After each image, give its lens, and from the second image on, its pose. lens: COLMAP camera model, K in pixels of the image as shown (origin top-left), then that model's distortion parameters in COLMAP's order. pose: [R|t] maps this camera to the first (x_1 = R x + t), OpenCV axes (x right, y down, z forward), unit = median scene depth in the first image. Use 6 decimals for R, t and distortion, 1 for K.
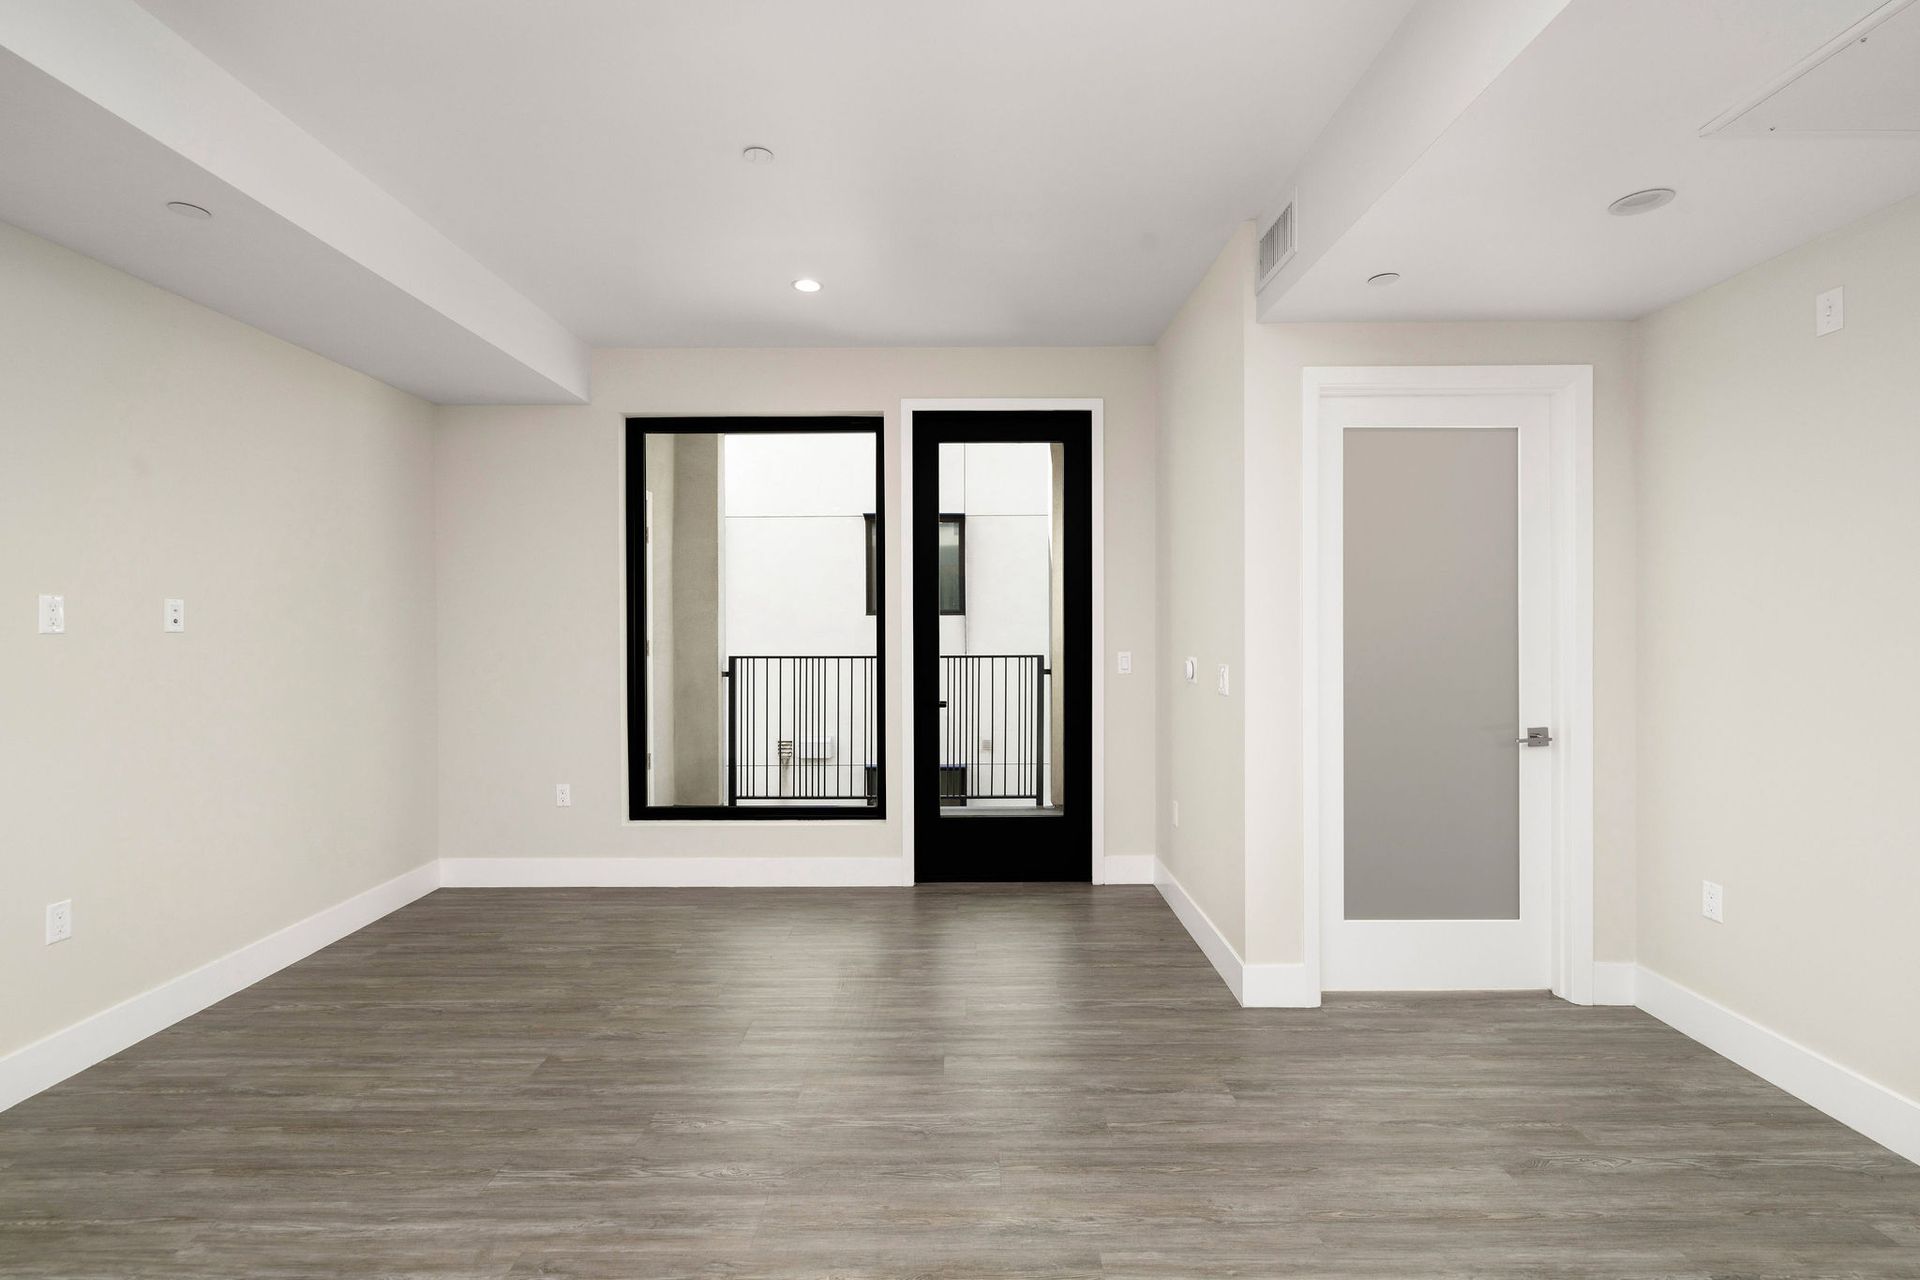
lens RADIAL K [[870.4, 0, 952.4], [0, 870.4, 626.5], [0, 0, 1]] dist [-0.000871, -0.000119]
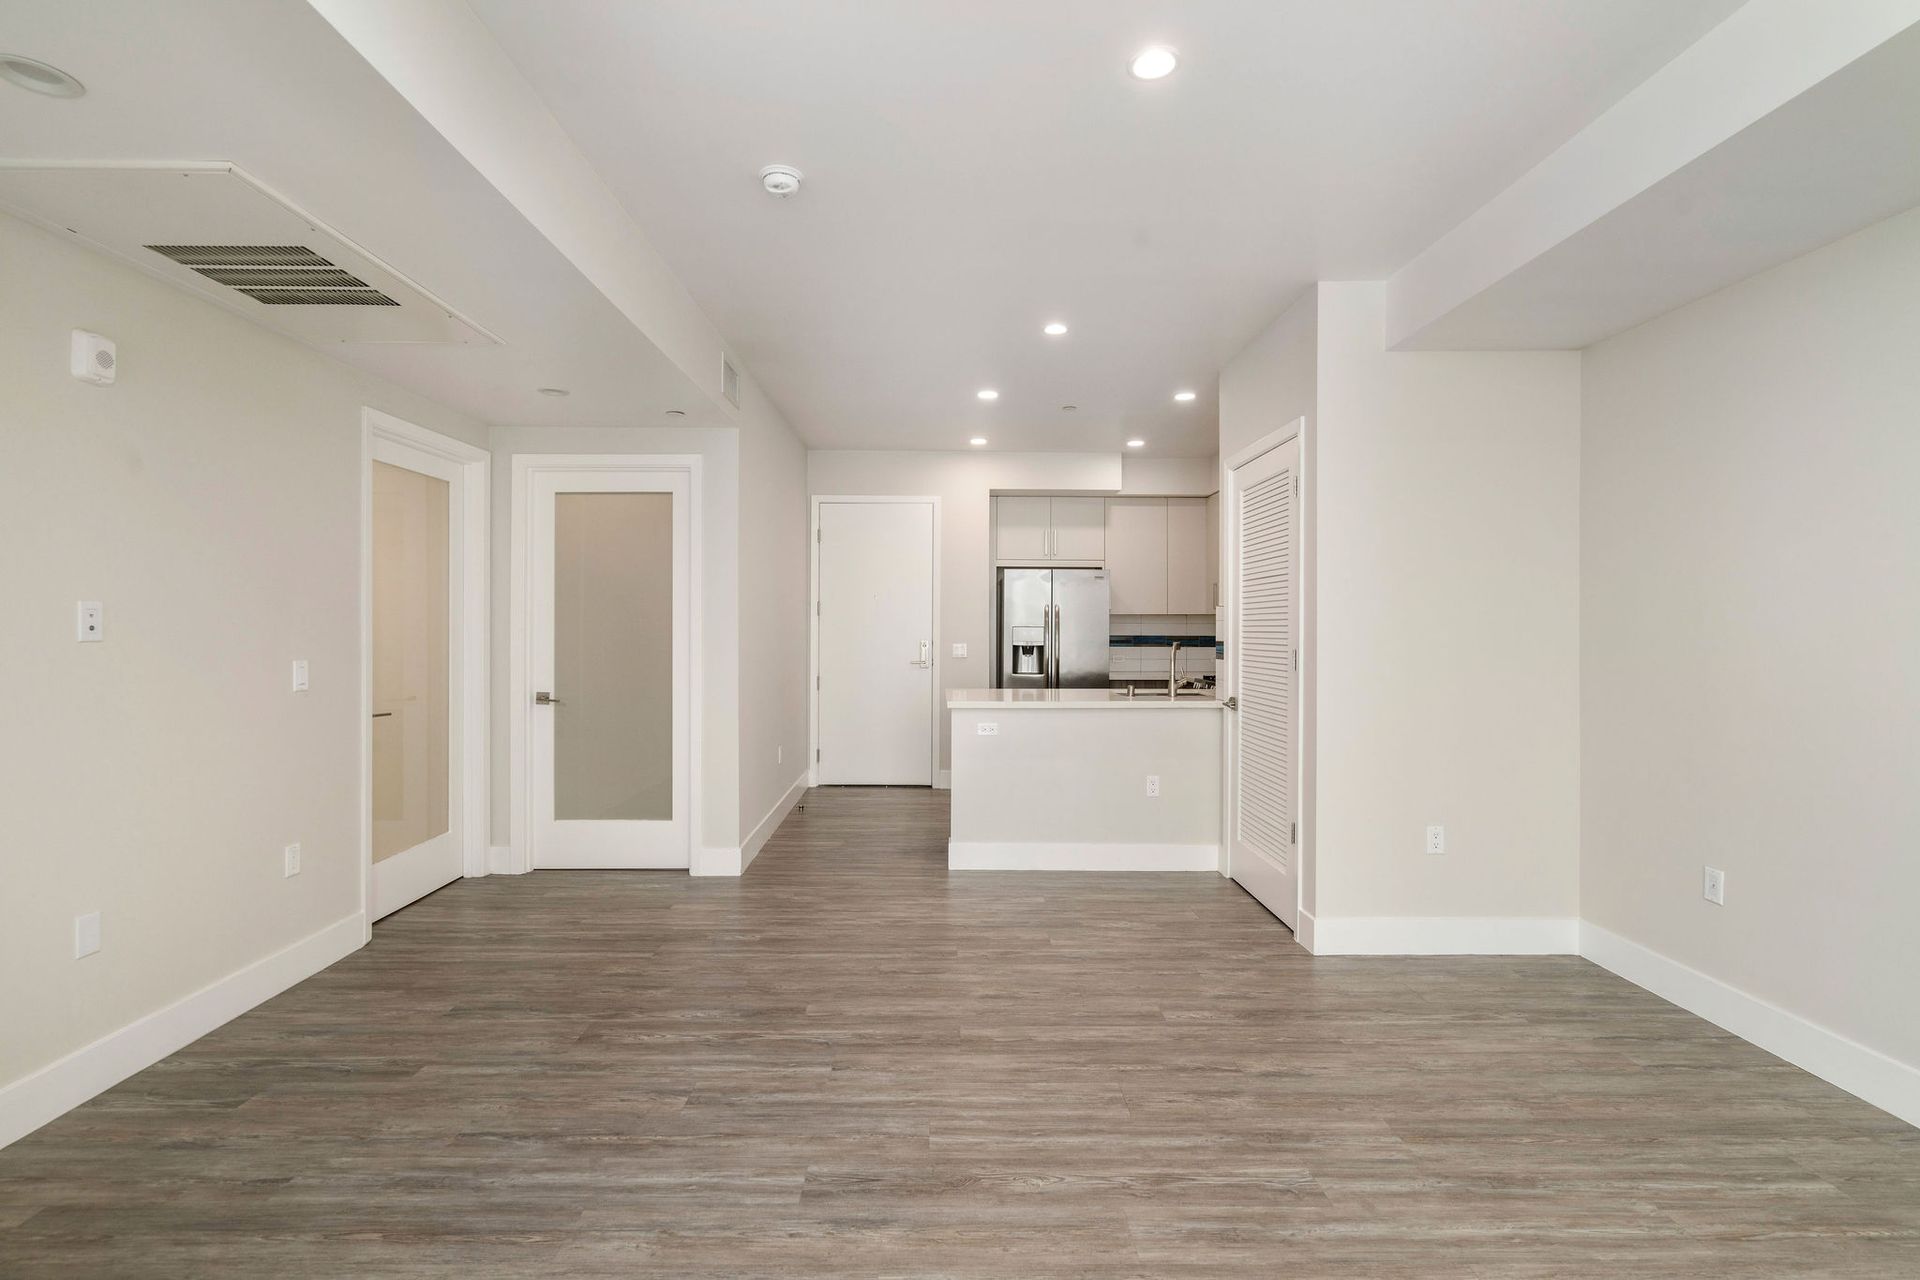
lens RADIAL K [[870.4, 0, 952.4], [0, 870.4, 626.5], [0, 0, 1]] dist [-0.000871, -0.000119]
pose [[-0.999715, 0.001838, -0.023808, 0.000876], [0.001858, 0.999998, -0.000807, 0.000594], [0.023806, -0.000851, -0.999716, 1.110154]]
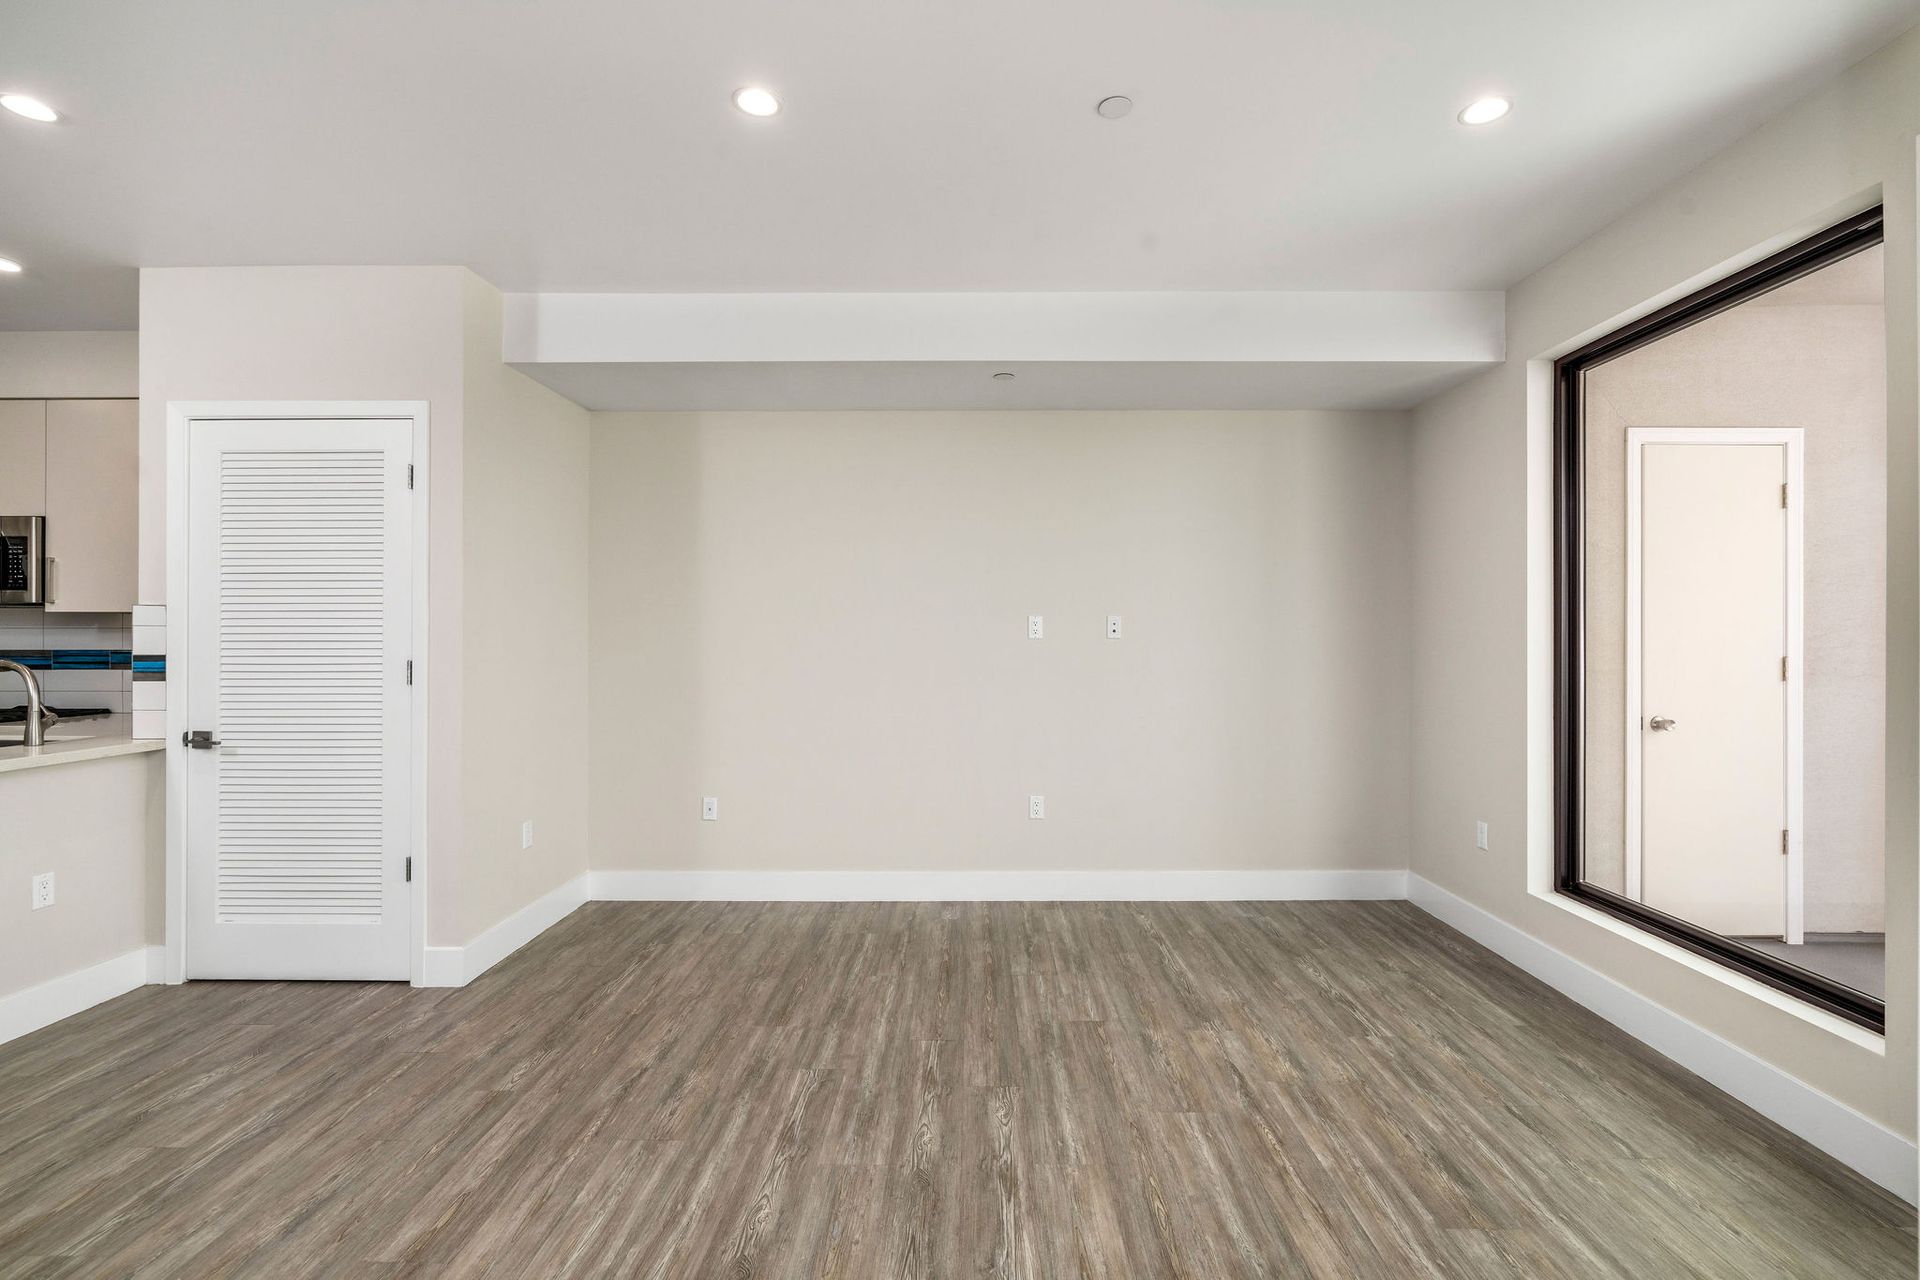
lens RADIAL K [[862.0, 0, 963.6], [0, 862.0, 634.0], [0, 0, 1]] dist [-0.002536, -0.000089]
pose [[-0.001564, -0.000819, -0.999998, 0.499981], [-0.001165, 0.999999, -0.000817, 0.000149], [0.999998, 0.001164, -0.001565, 0.643182]]
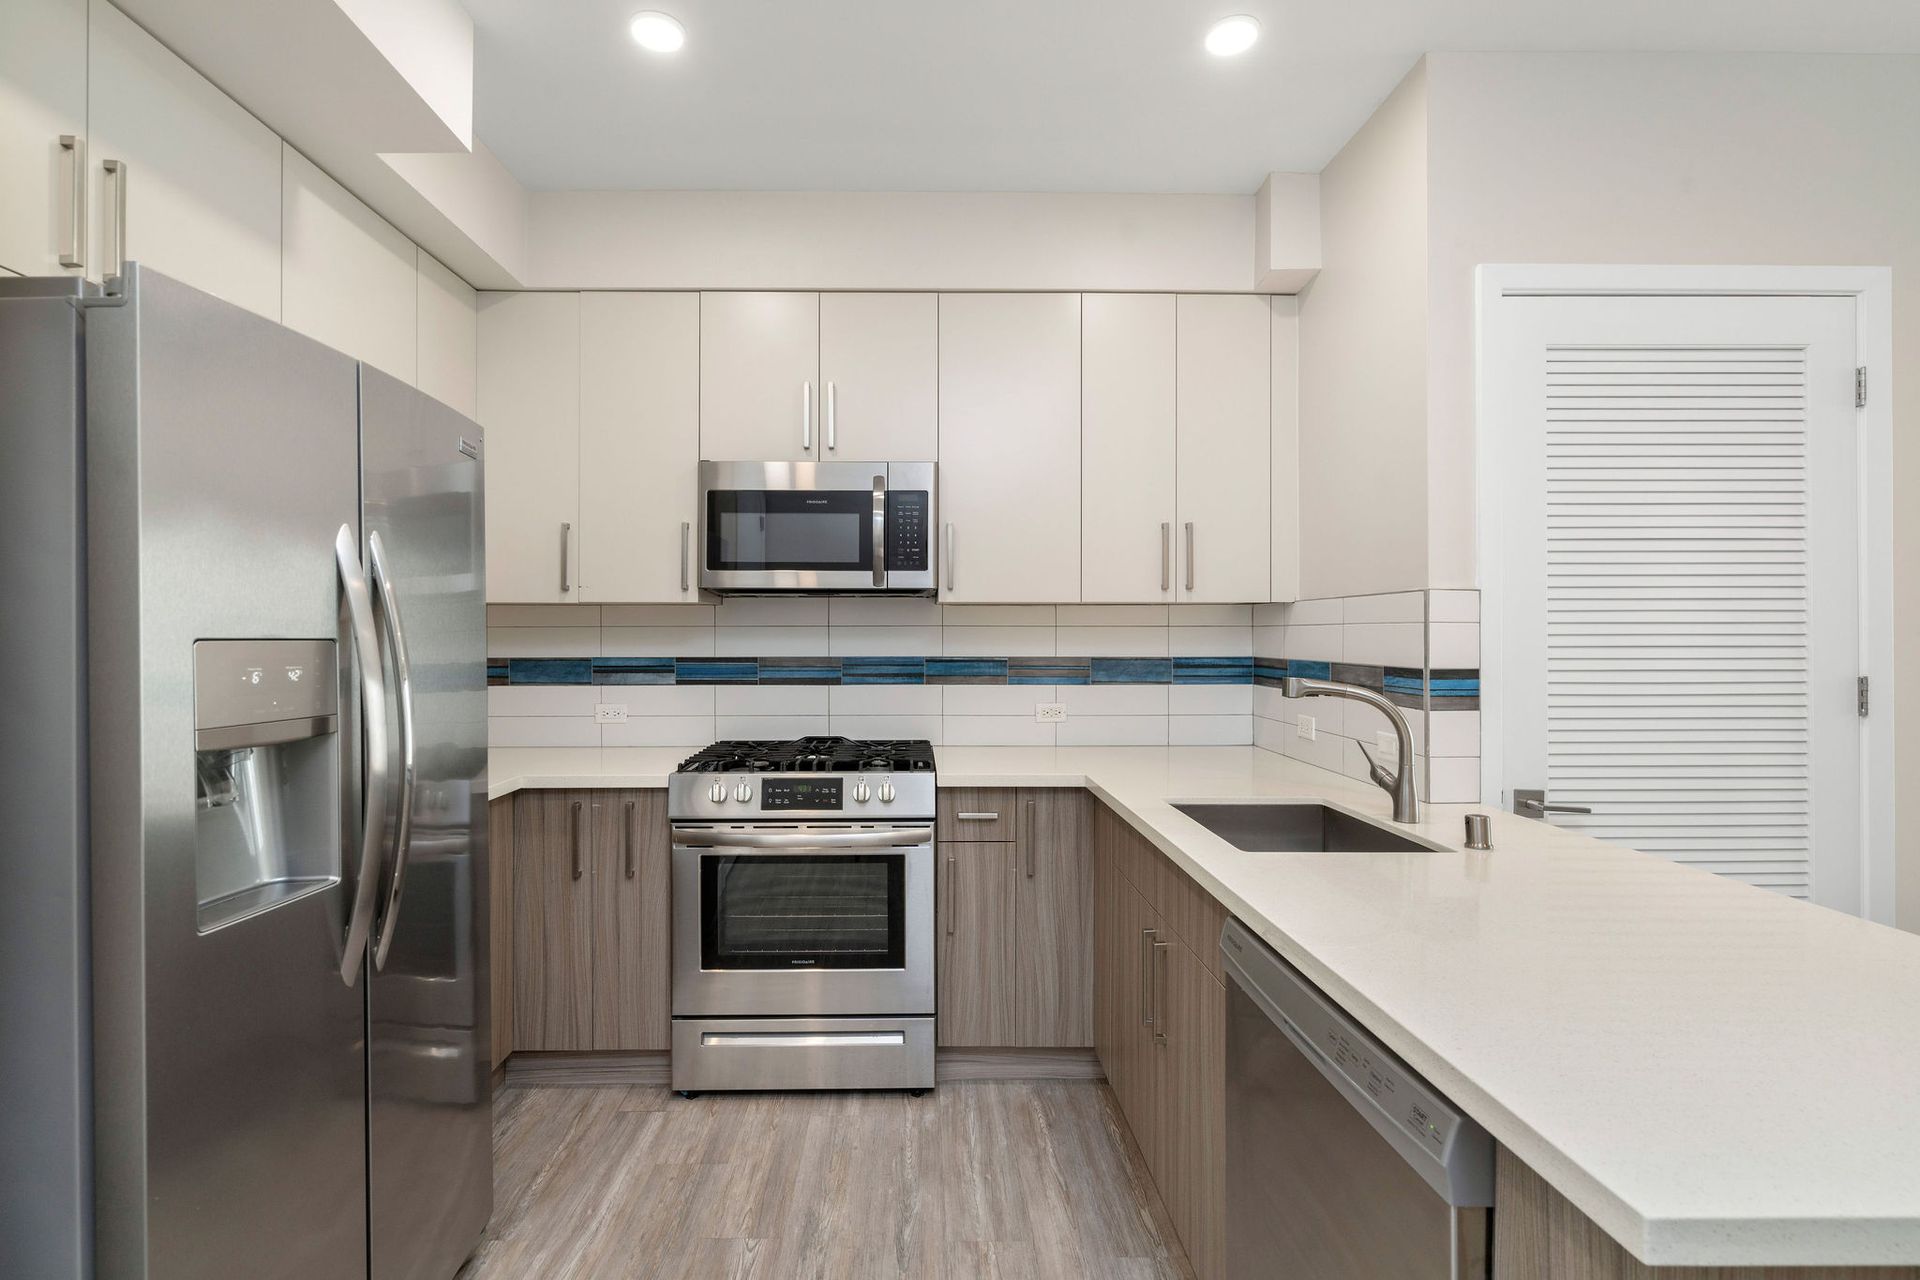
lens RADIAL K [[875.0, 0, 963.9], [0, 875.0, 633.6], [0, 0, 1]] dist [-0.002047, 0.000466]
pose [[0.029873, 0.002483, -0.999551, 0.142345], [0.000087, 0.999997, 0.002487, -0.002388], [0.999554, -0.000161, 0.029873, -0.631177]]
